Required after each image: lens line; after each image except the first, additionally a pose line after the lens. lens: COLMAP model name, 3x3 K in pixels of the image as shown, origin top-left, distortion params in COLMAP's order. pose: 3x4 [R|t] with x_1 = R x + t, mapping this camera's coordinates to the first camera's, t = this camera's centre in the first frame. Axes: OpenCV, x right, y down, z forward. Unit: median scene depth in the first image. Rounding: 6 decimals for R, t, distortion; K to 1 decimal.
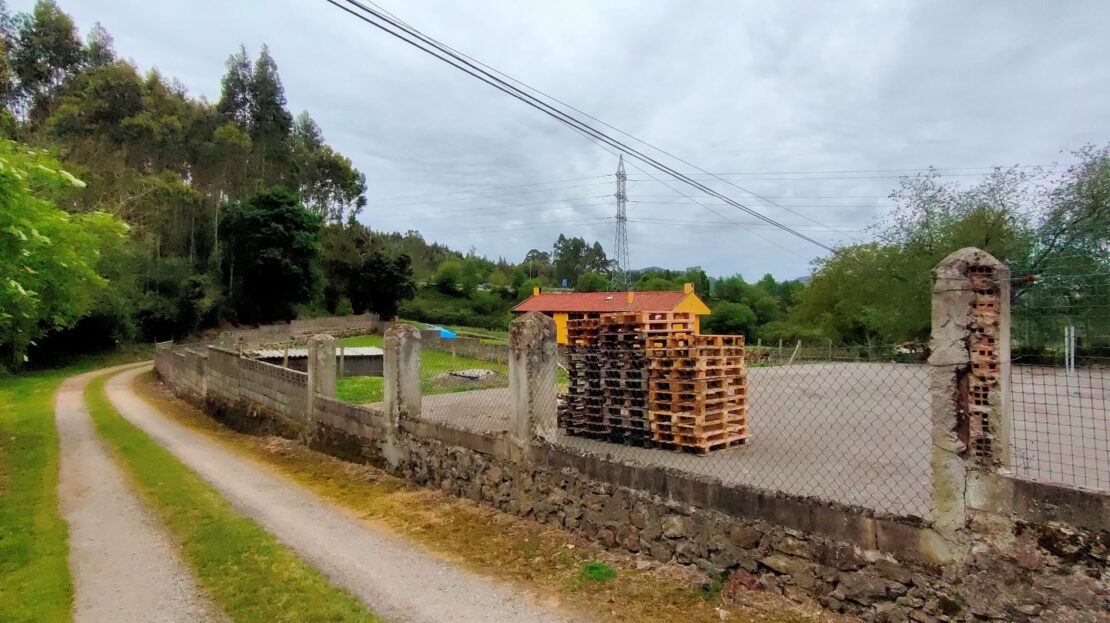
lens RADIAL K [[618.9, 0, 573.0], [0, 618.9, 310.6], [0, 0, 1]] dist [-0.012097, -0.001199]
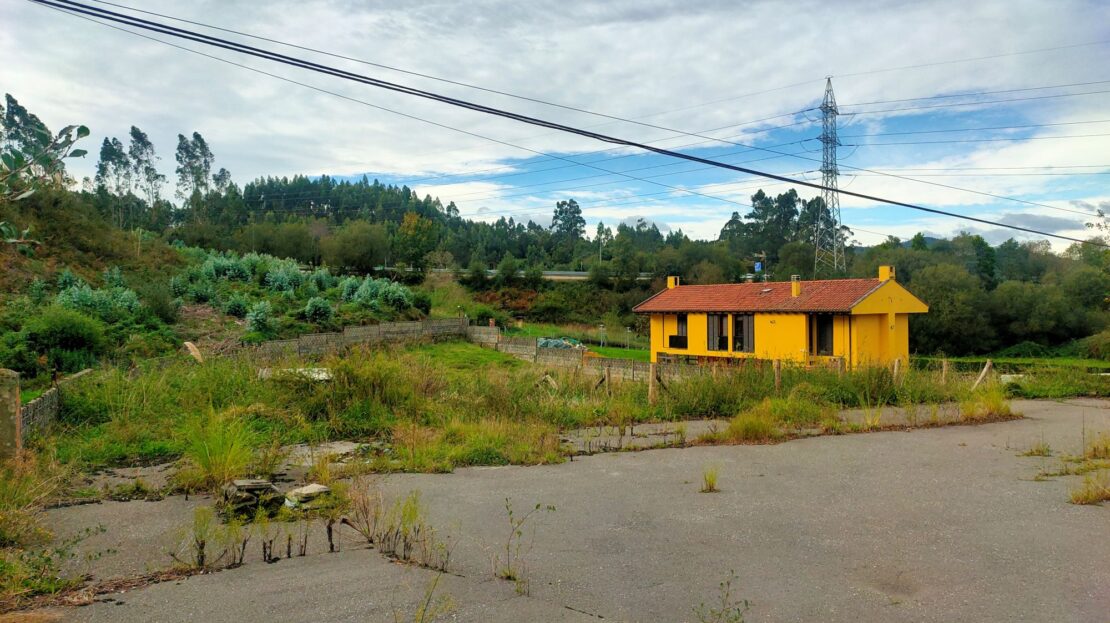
lens RADIAL K [[828.5, 0, 548.5], [0, 828.5, 321.5], [0, 0, 1]] dist [0.048177, -0.056487]
pose [[0.953569, -0.009485, -0.301024, 0.106146], [0.015413, 0.999731, 0.017322, -0.005286], [0.300779, -0.021157, 0.953459, 0.047085]]
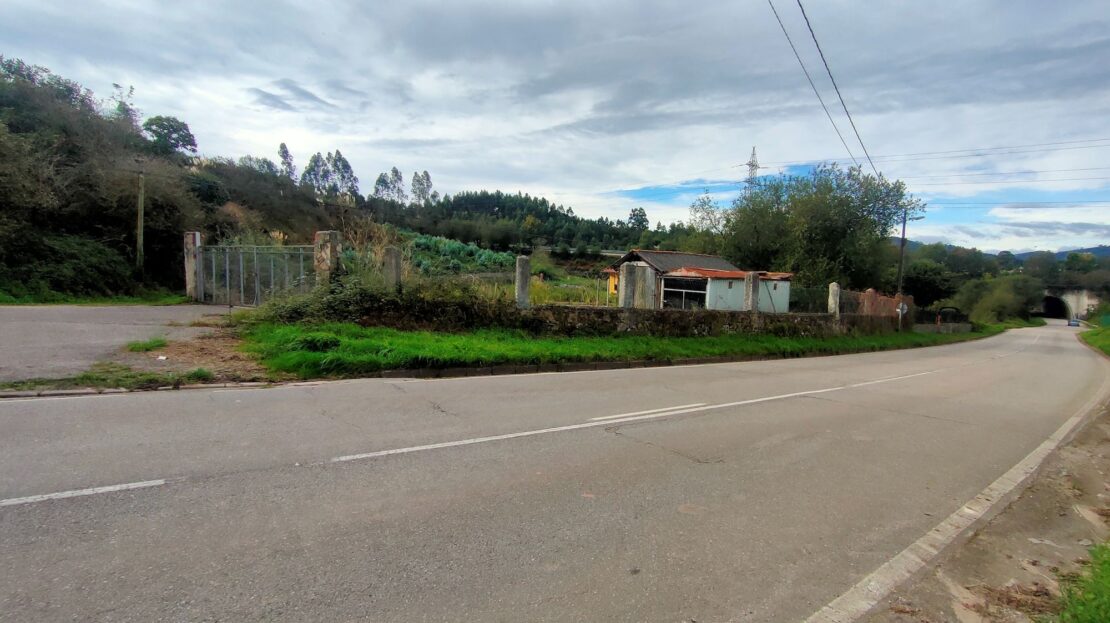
lens RADIAL K [[514.1, 0, 566.3], [0, 514.1, 301.3], [0, 0, 1]] dist [-0.011006, 0.002387]
pose [[0.898995, 0.049260, -0.435181, 0.394240], [-0.025884, 0.997894, 0.059485, 0.000189], [0.437194, -0.042213, 0.898376, -0.157558]]
